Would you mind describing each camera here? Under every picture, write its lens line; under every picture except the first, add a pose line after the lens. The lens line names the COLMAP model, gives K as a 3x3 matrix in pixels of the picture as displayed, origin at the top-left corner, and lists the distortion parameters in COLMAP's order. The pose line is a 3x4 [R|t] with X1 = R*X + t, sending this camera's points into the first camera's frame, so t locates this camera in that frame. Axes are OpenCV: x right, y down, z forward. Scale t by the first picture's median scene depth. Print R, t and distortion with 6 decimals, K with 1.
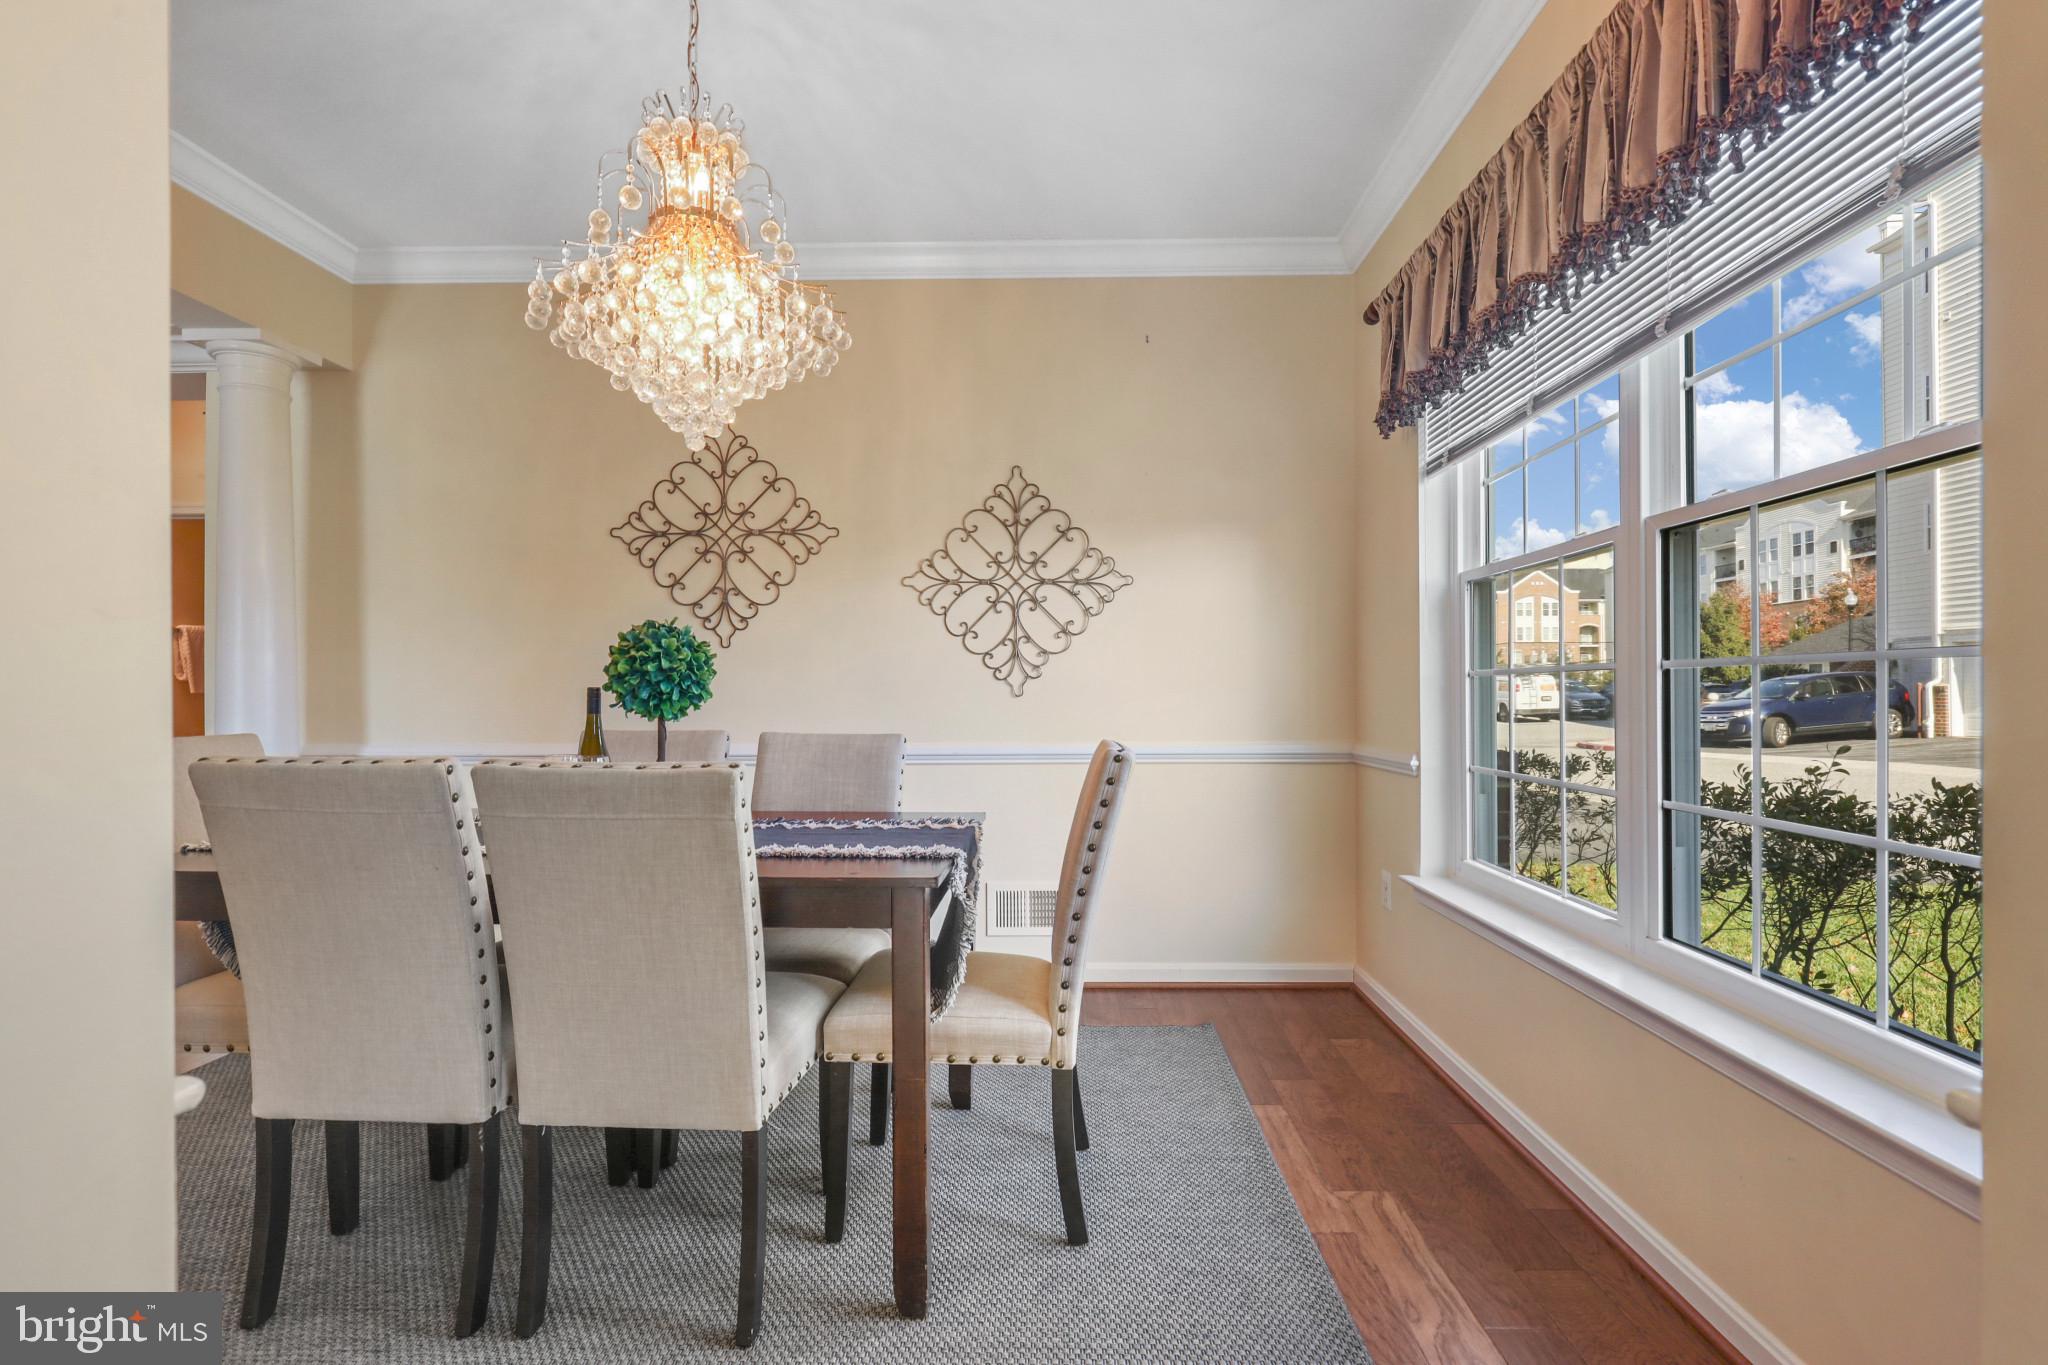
lens RADIAL K [[933.4, 0, 1031.3], [0, 933.4, 686.9], [0, 0, 1]] dist [0.000752, 0.000122]
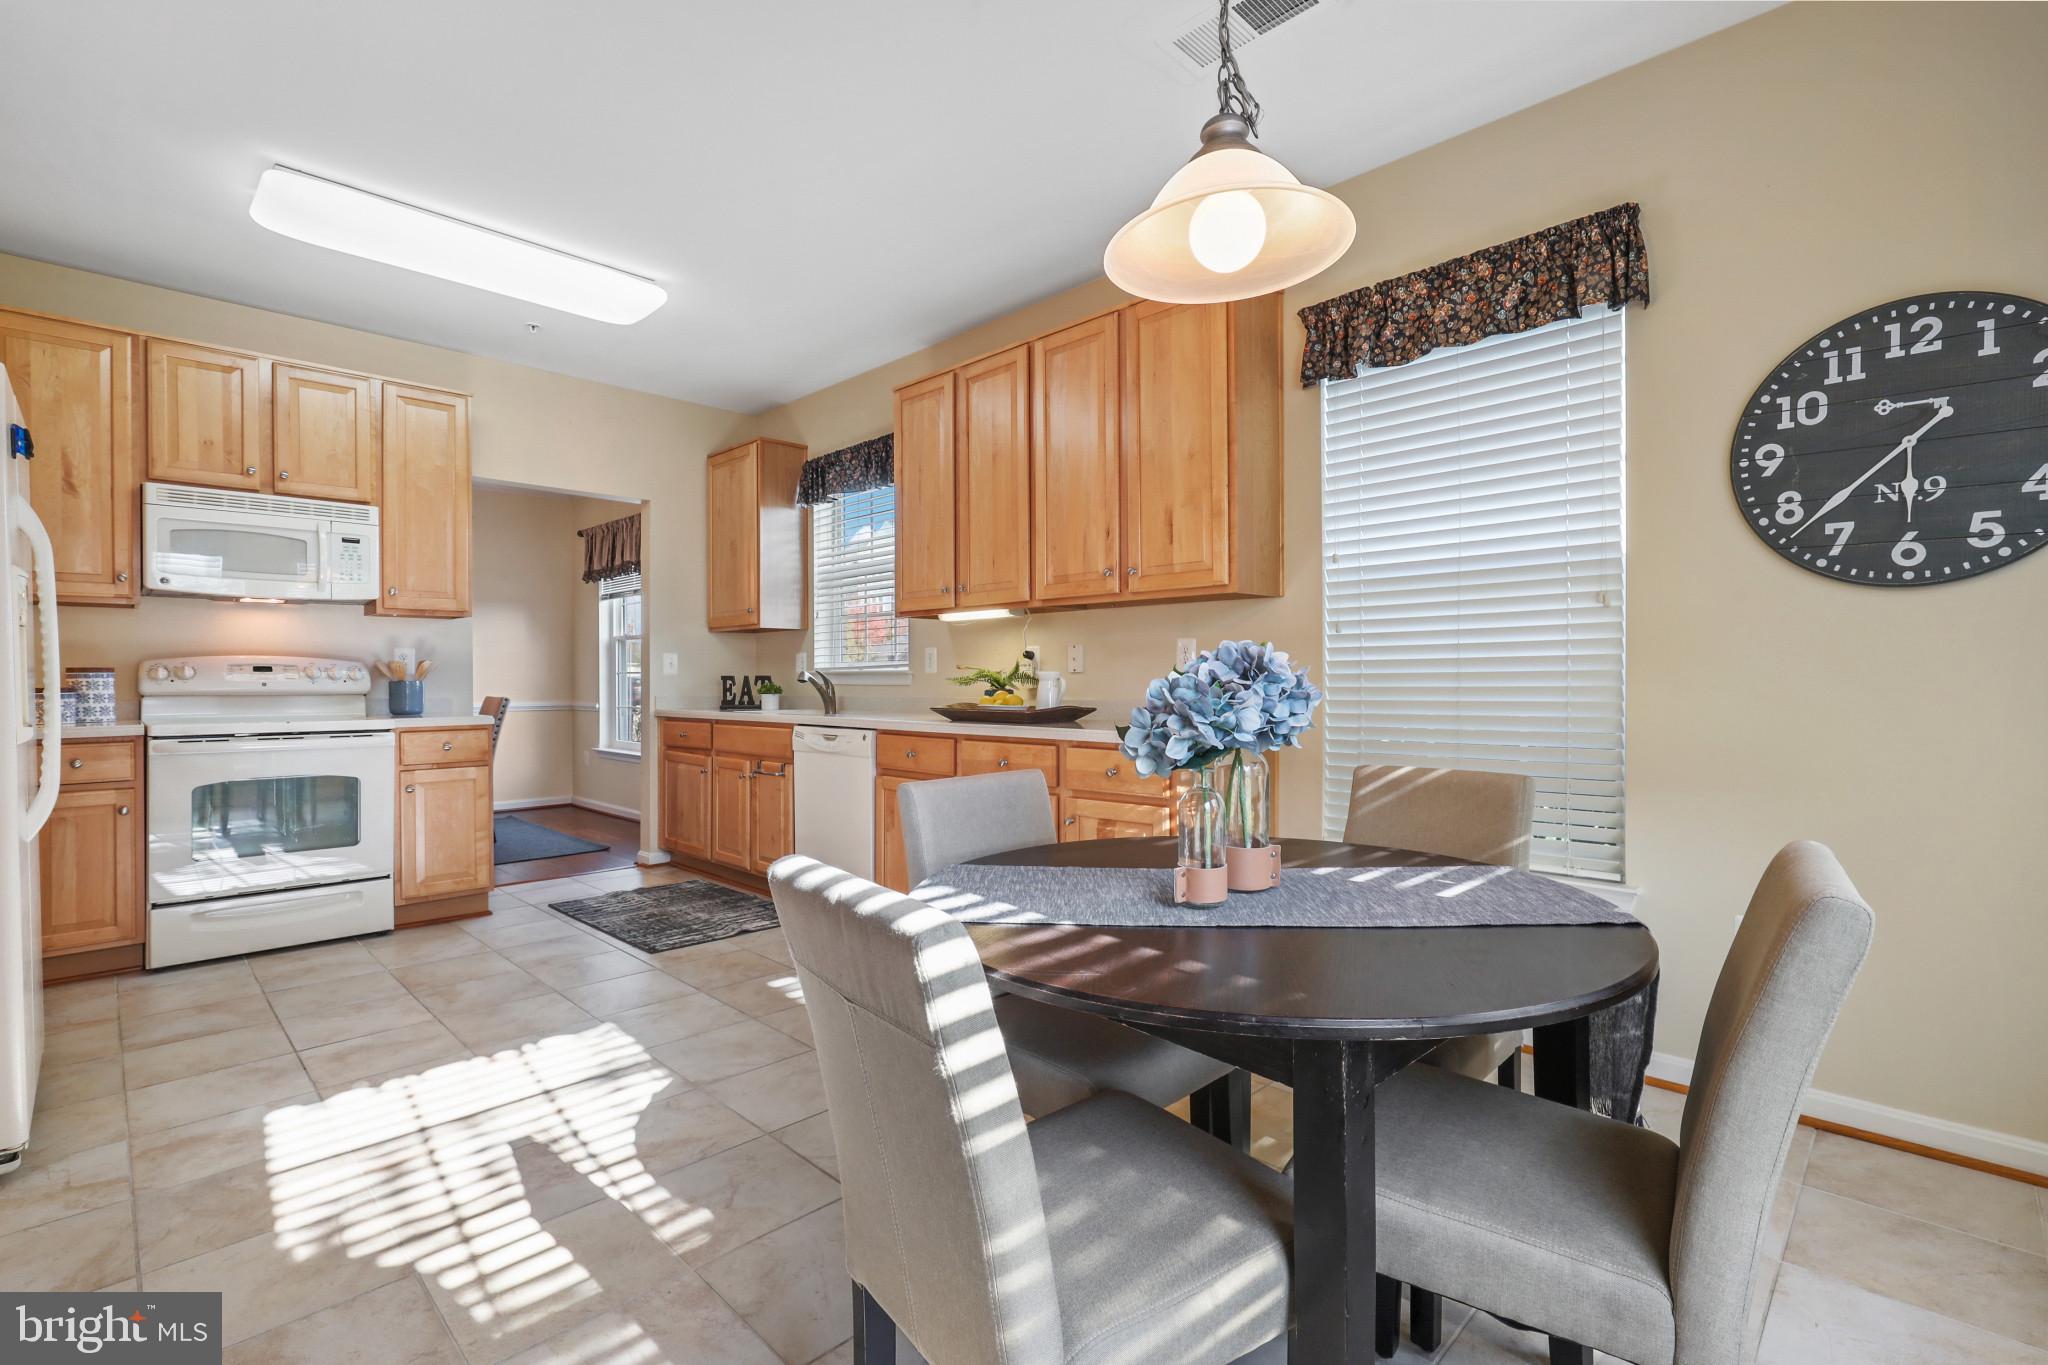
lens RADIAL K [[927.2, 0, 1029.0], [0, 927.2, 679.7], [0, 0, 1]] dist [-0.001116, -0.000107]
pose [[0.686516, 0.000400, 0.727114, -0.559326], [-0.004195, 0.999985, 0.003410, -0.008750], [-0.727102, -0.005391, 0.686508, -1.433929]]
